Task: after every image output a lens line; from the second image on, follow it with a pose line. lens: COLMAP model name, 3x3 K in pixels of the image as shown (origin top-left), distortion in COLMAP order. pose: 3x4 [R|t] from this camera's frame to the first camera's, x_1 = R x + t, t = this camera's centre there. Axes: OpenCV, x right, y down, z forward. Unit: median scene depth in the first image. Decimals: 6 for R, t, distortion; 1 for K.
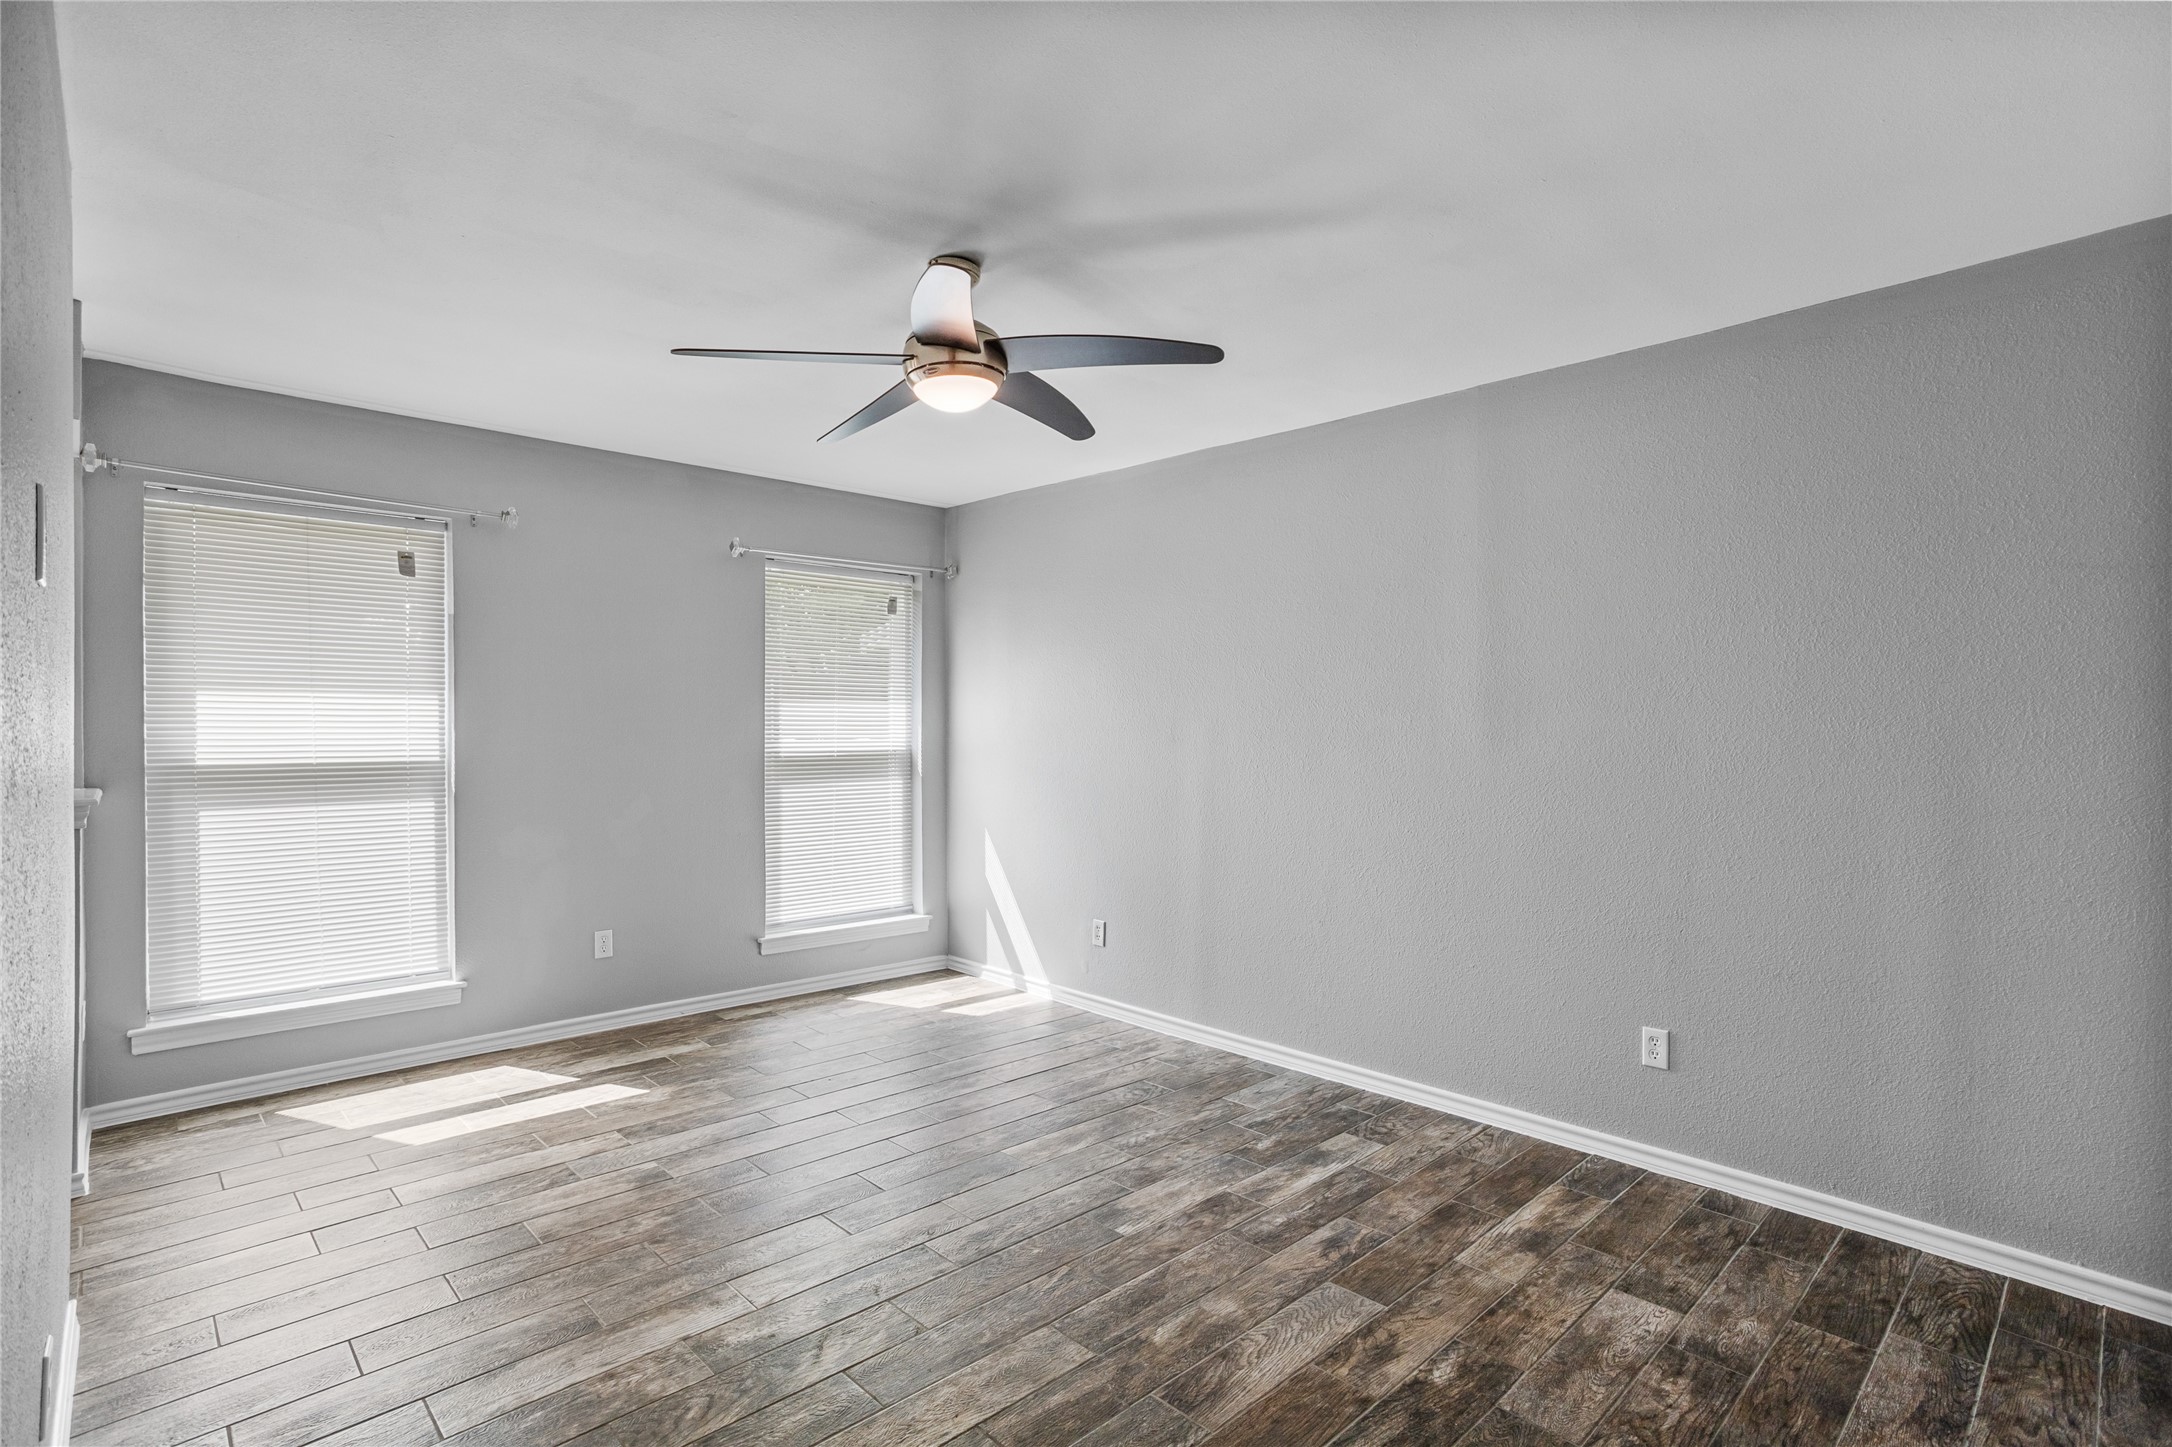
lens RADIAL K [[1050.6, 0, 1086.8], [0, 1050.6, 725.1], [0, 0, 1]] dist [-0.016842, 0.012804]
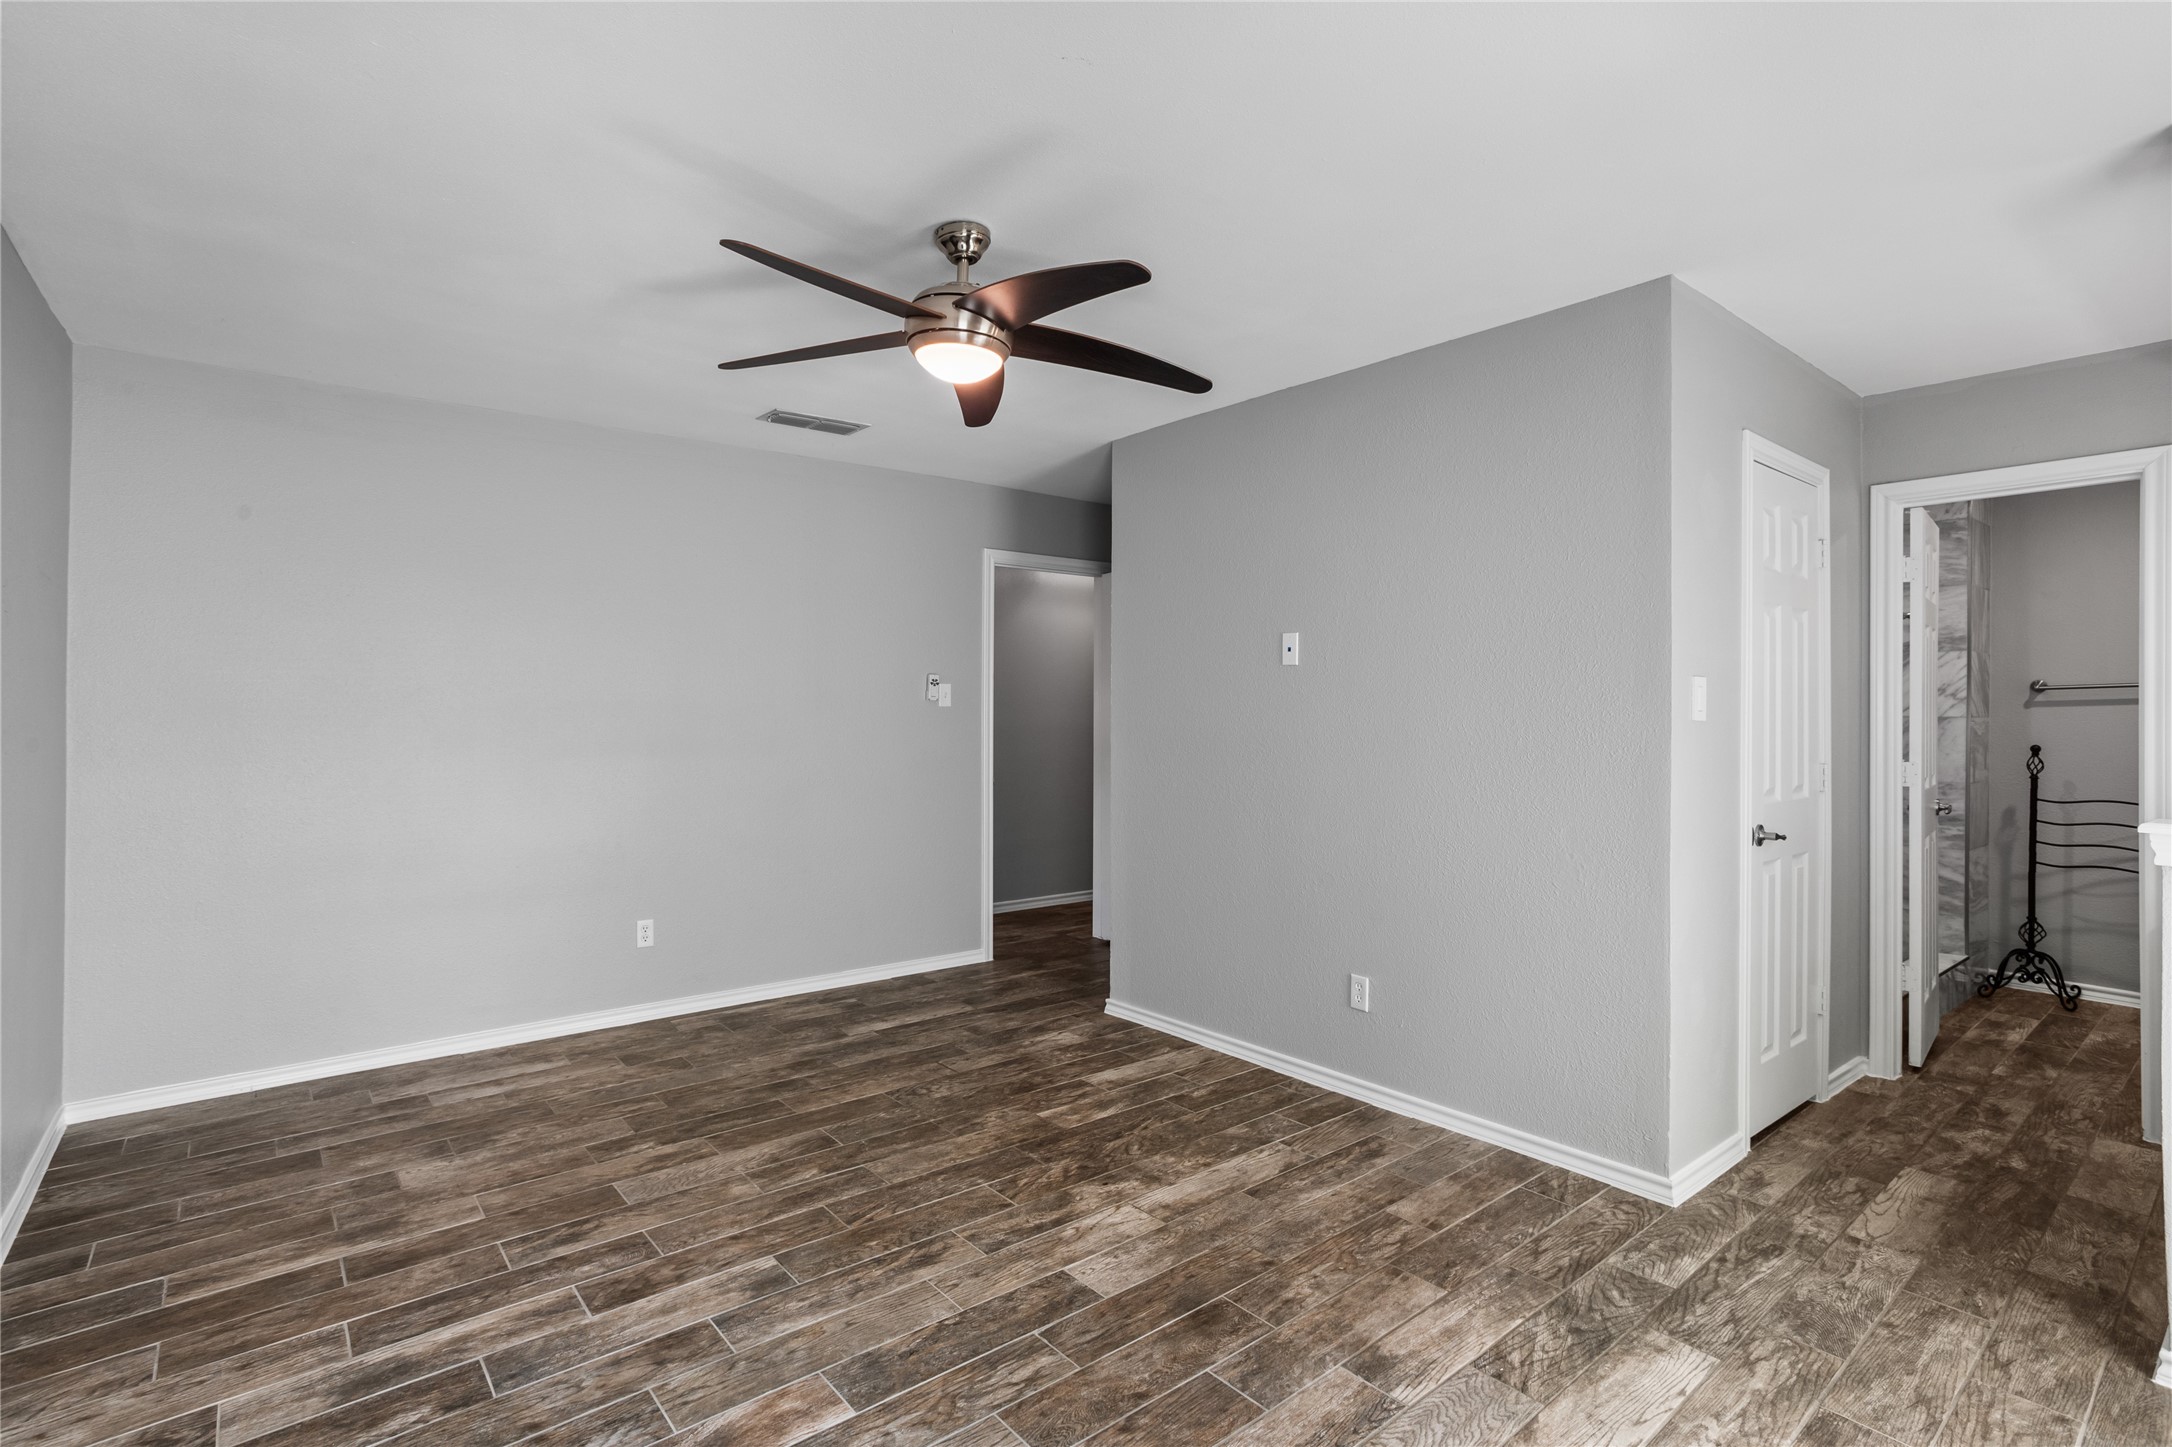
lens RADIAL K [[1050.6, 0, 1076.3], [0, 1050.6, 715.6], [0, 0, 1]] dist [-0.016842, 0.012804]
pose [[-0.996506, -0.007961, 0.083144, -0.315479], [-0.007807, 0.999967, 0.002179, 0.002880], [-0.083158, 0.001522, -0.996535, 1.960683]]
